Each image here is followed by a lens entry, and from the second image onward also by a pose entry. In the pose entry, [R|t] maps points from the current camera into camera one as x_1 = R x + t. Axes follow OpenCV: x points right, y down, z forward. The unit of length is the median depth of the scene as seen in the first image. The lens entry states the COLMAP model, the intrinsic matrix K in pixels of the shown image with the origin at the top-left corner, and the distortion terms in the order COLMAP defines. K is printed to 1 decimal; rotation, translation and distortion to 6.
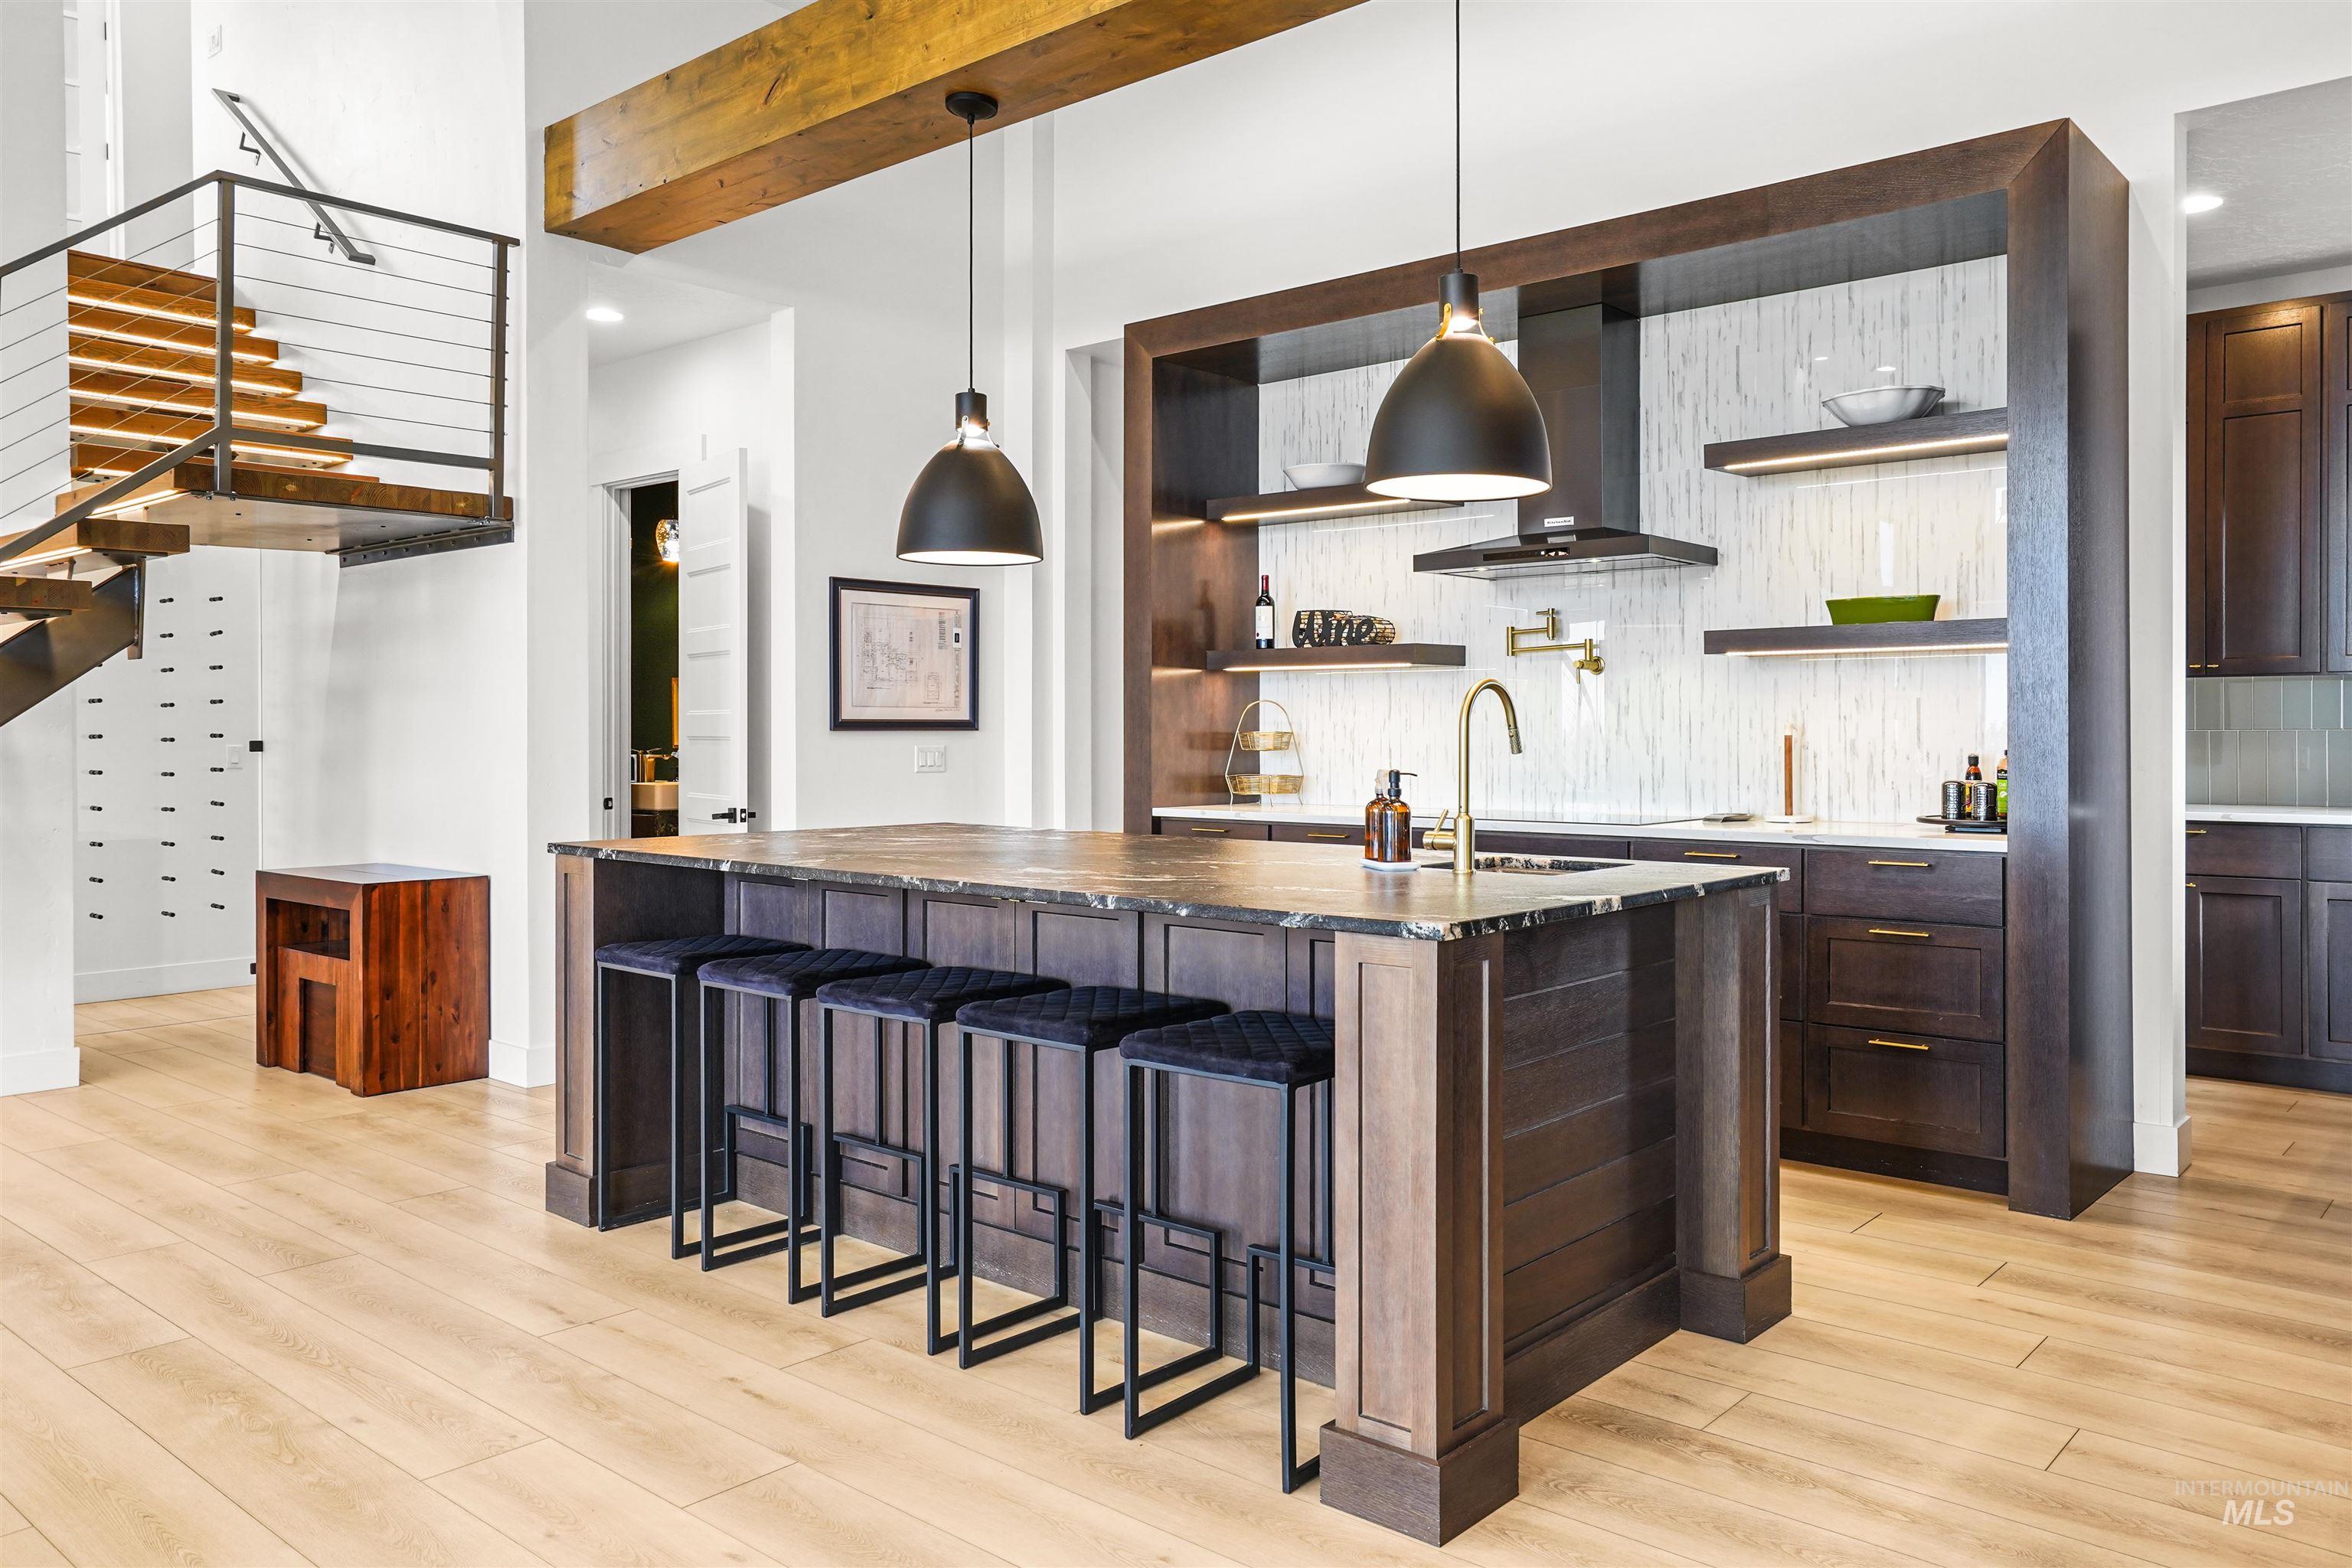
lens RADIAL K [[1678.4, 0, 1256.7], [0, 1678.4, 732.9], [0, 0, 1]] dist [-0.005900, 0.006251]
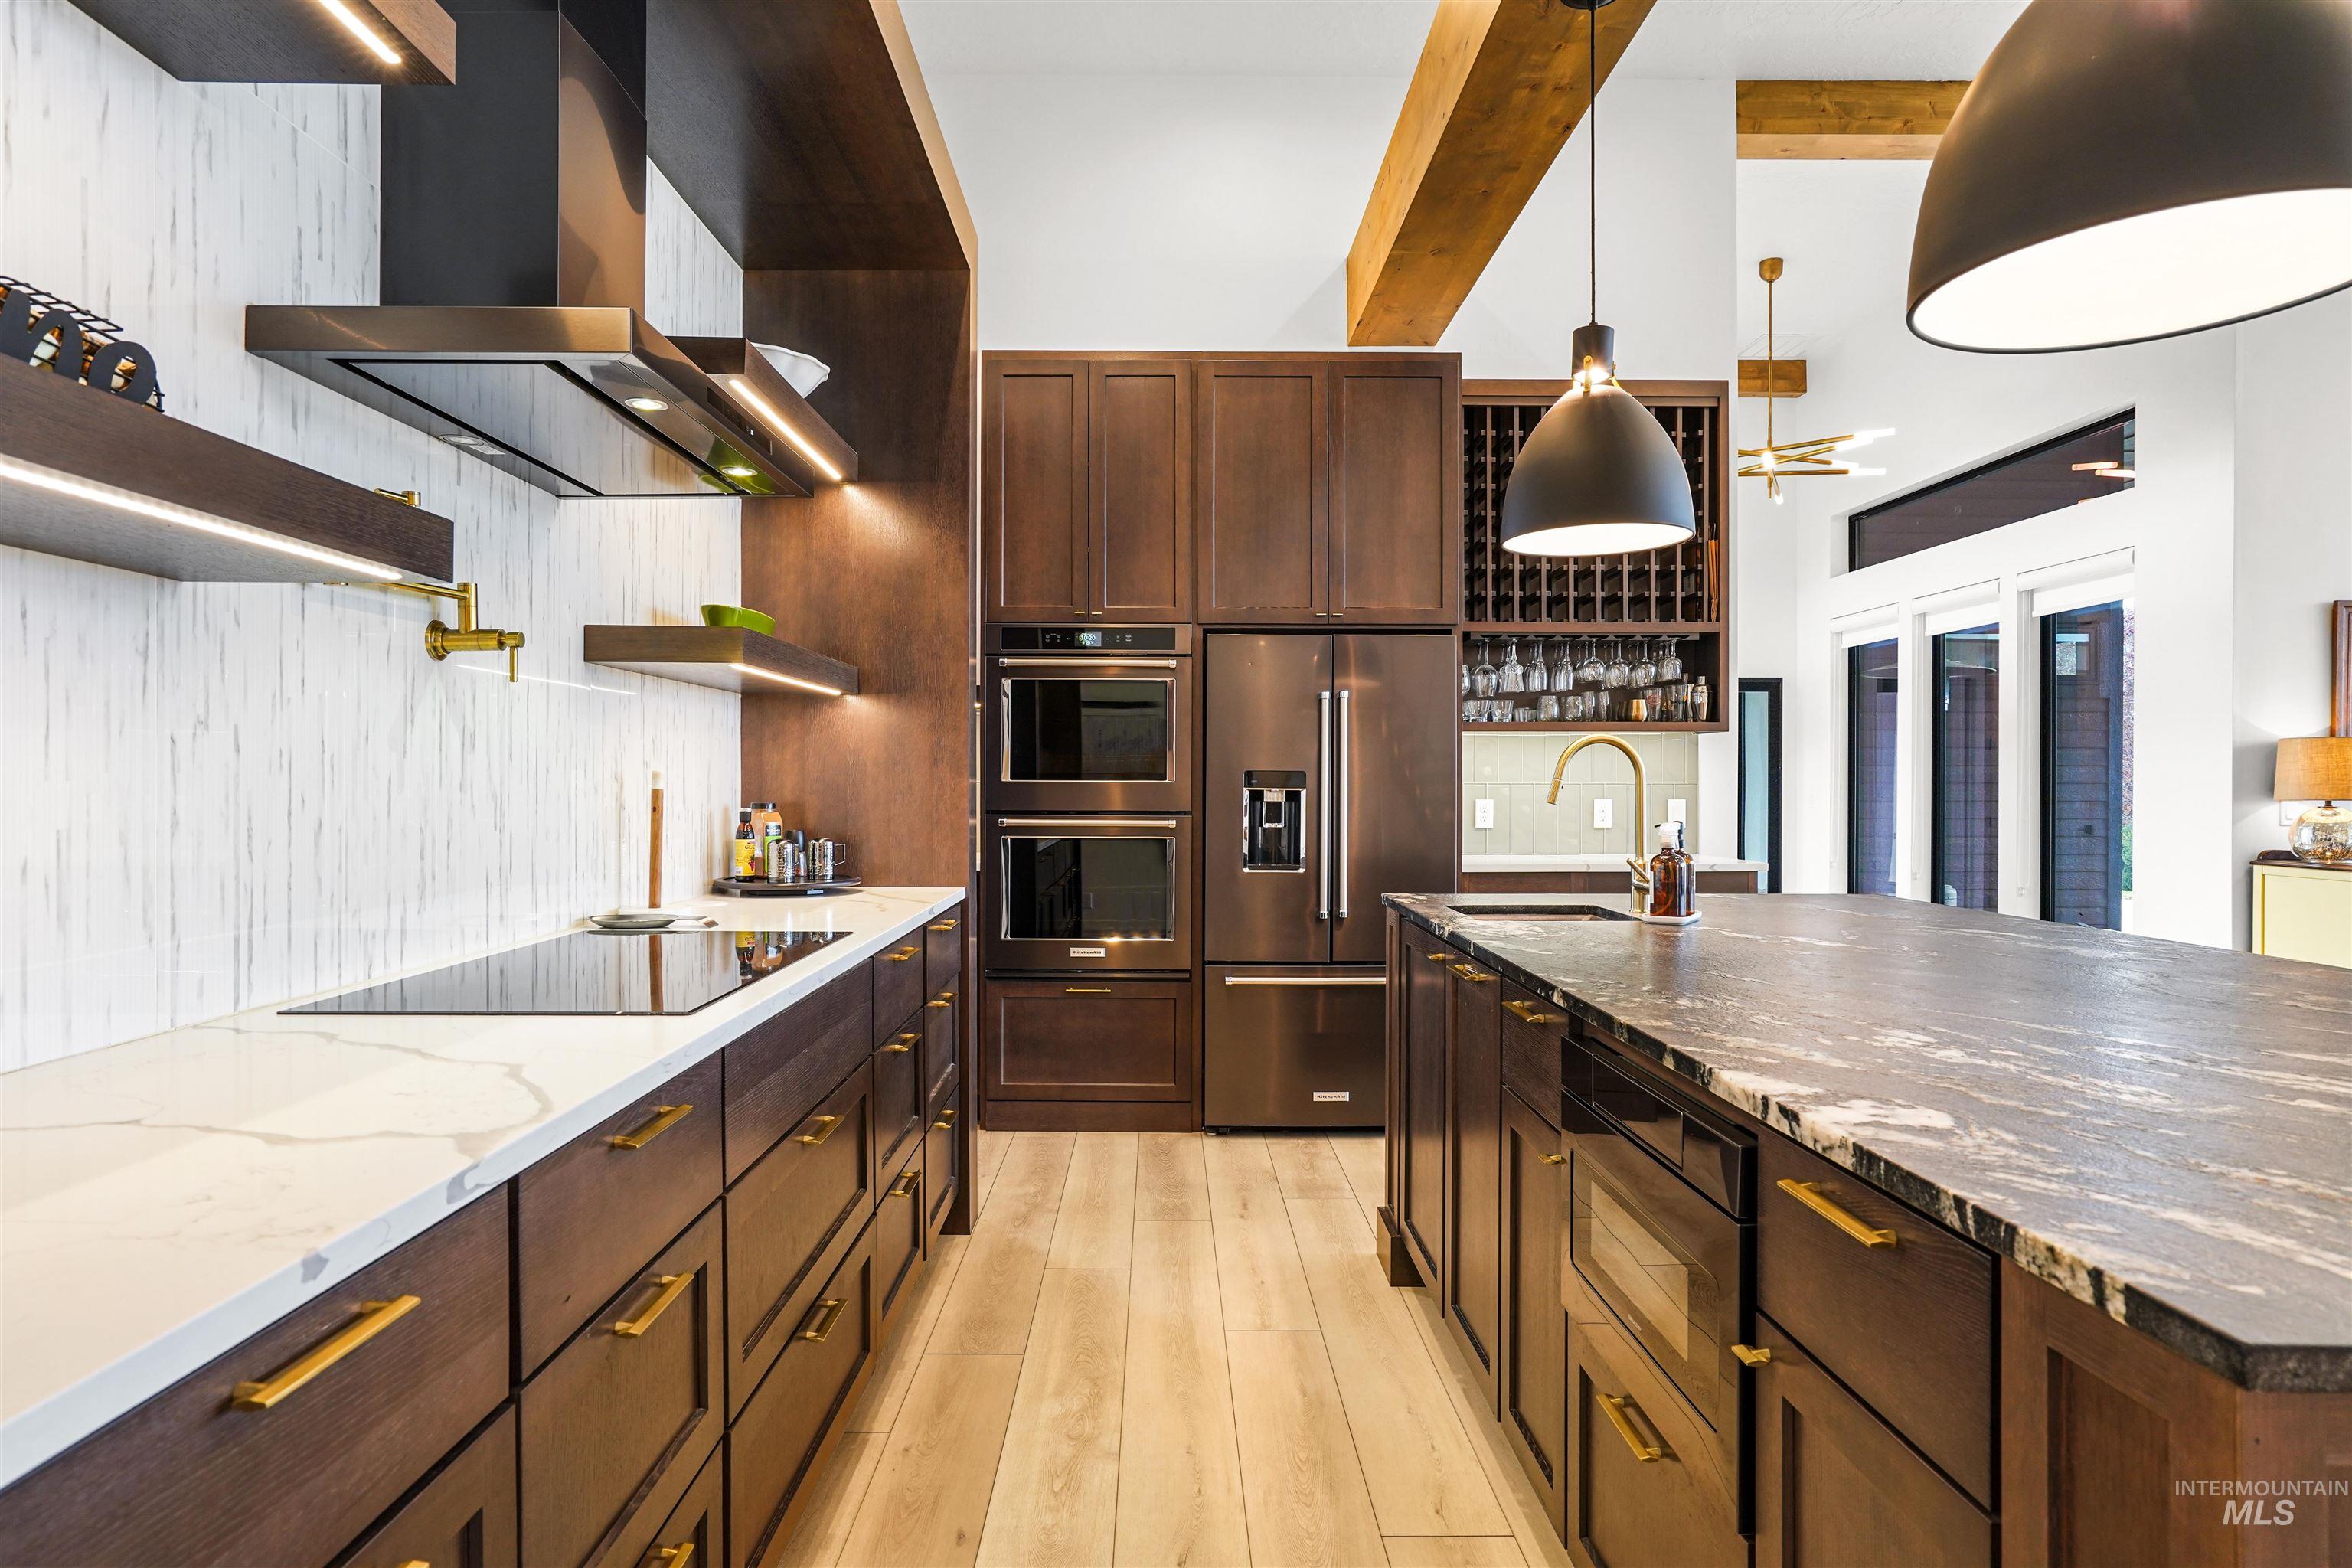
lens RADIAL K [[1319.6, 0, 1163.2], [0, 1319.6, 795.2], [0, 0, 1]] dist [-0.043734, 0.039684]
pose [[-0.639281, -0.008005, 0.768932, -0.209546], [0.001063, 0.999936, 0.011294, -0.002061], [-0.768973, 0.008038, -0.639231, 1.131143]]
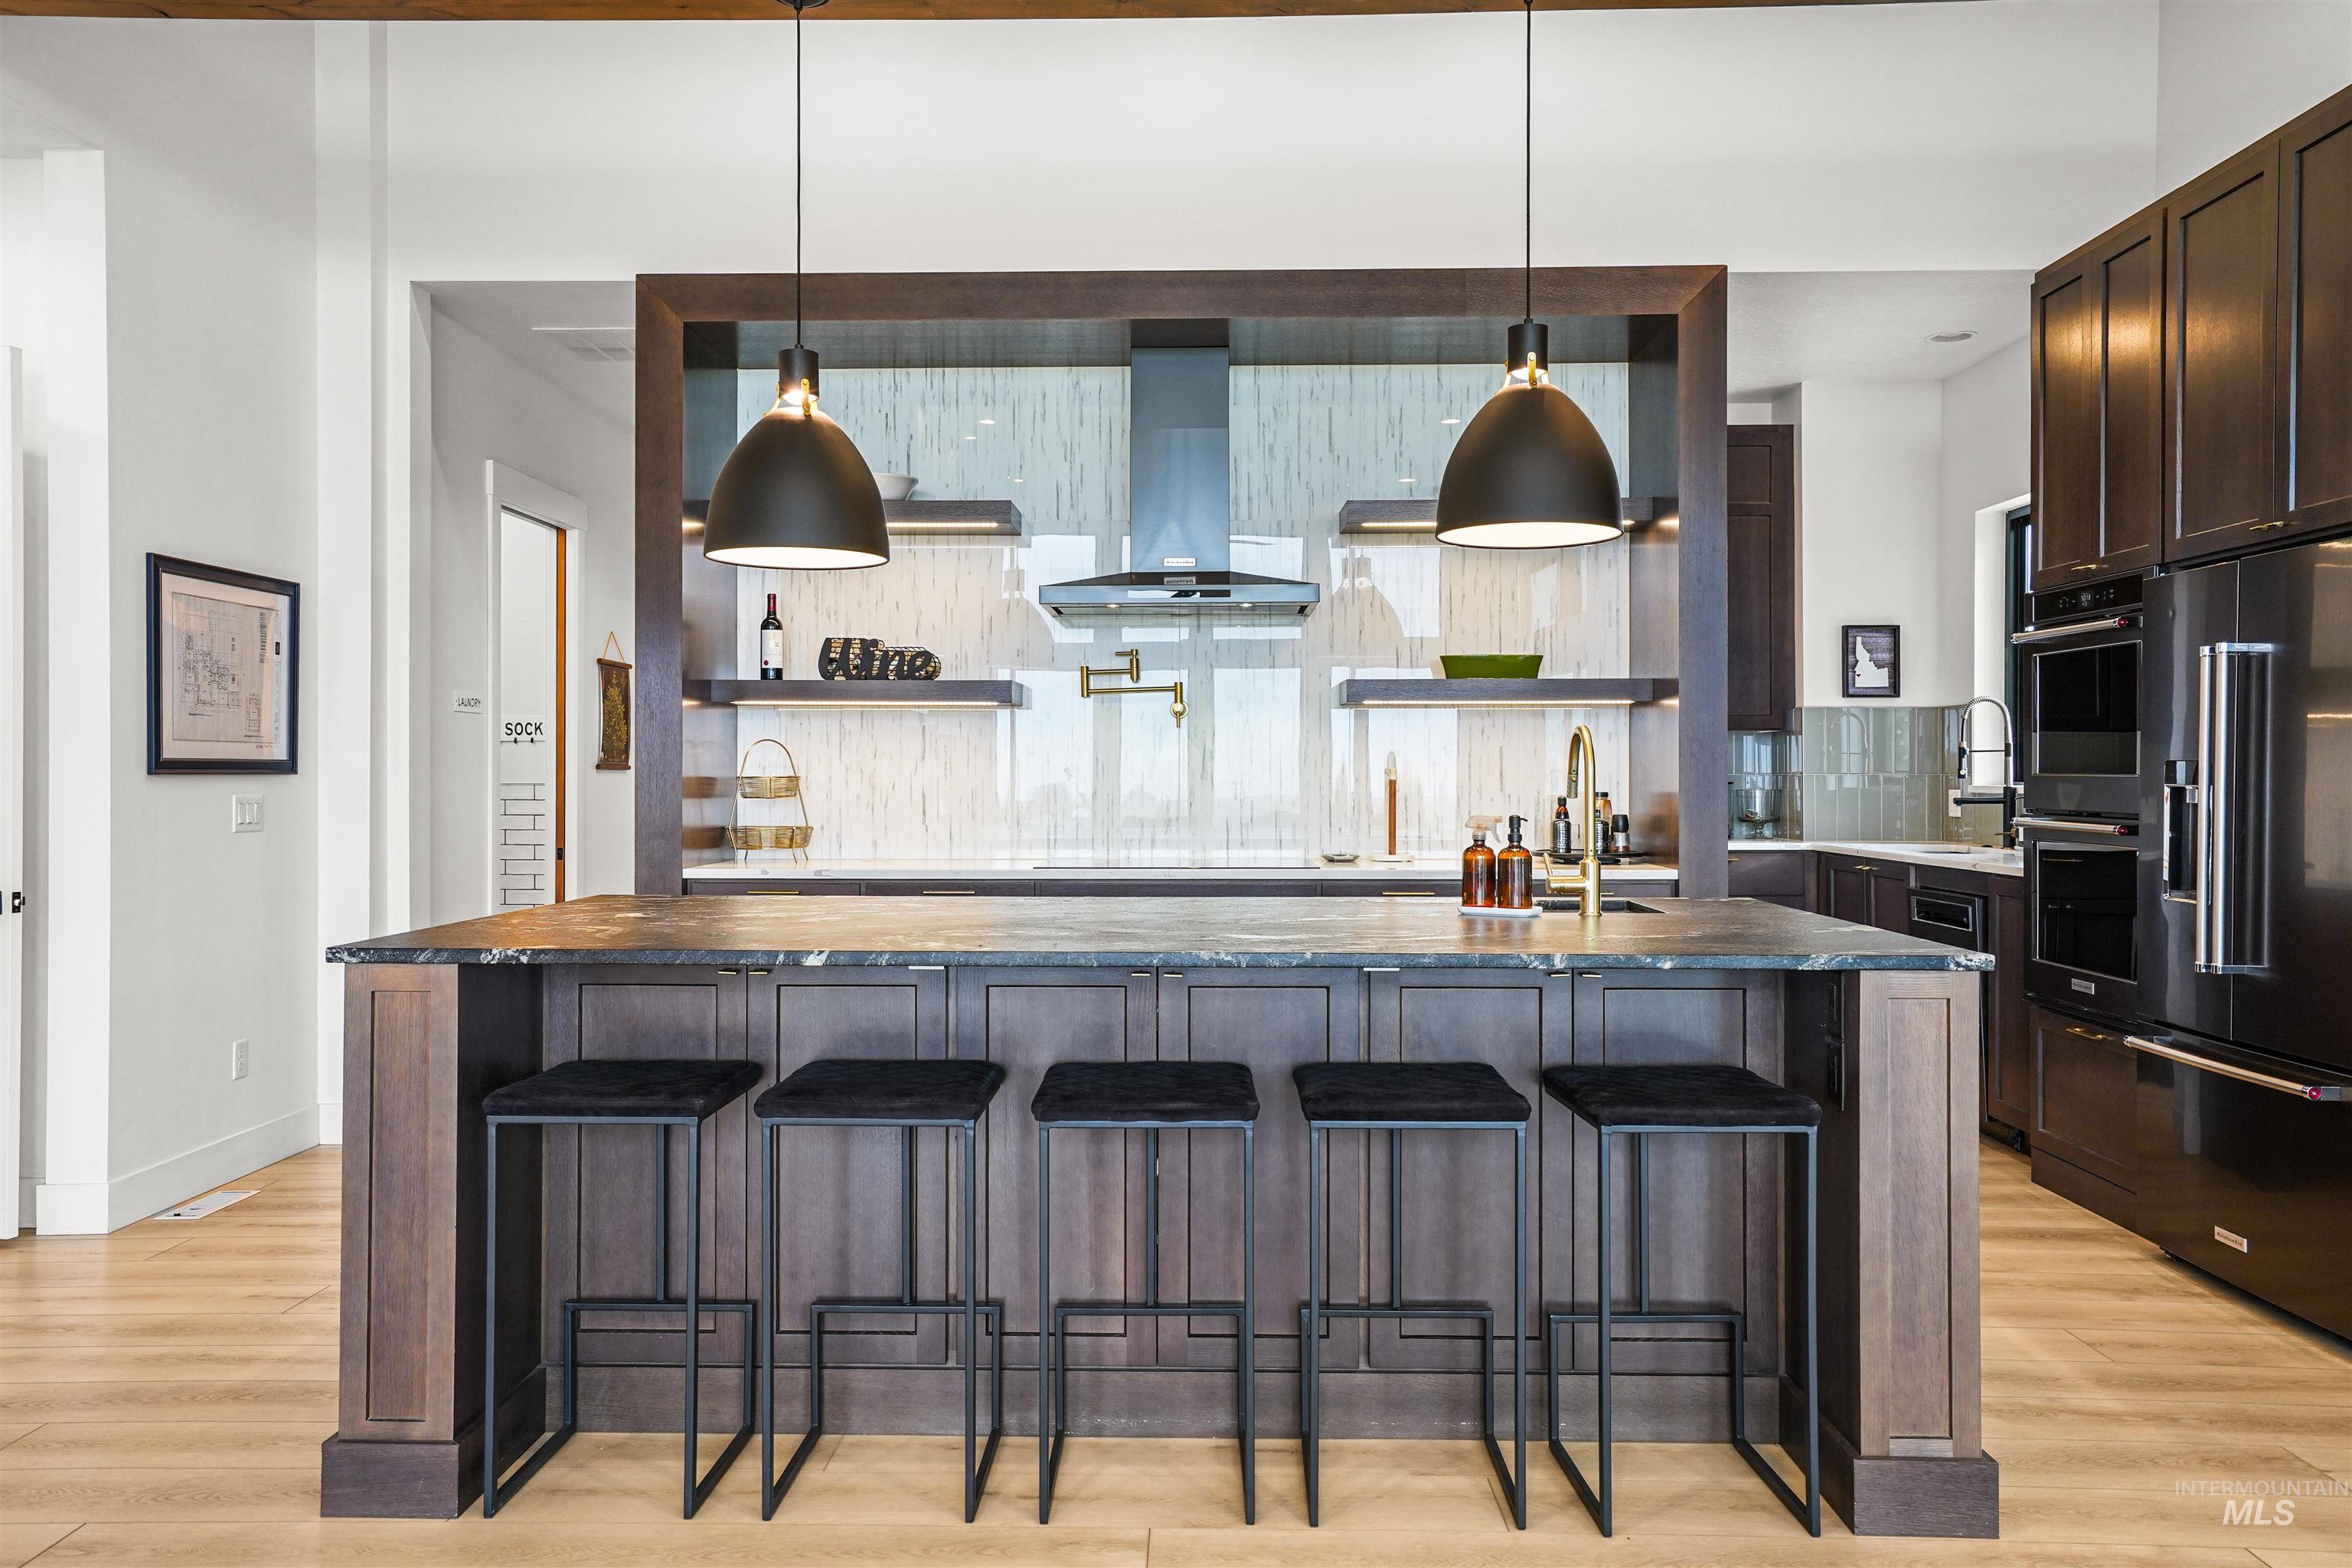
lens RADIAL K [[1735.8, 0, 1176.0], [0, 1735.8, 784.0], [0, 0, 1]] dist [0.011764, 0.006802]
pose [[0.781851, -0.002279, 0.623462, -0.459601], [0.000235, 0.999994, 0.003361, 0.000330], [-0.623466, -0.002481, 0.781847, 0.210625]]
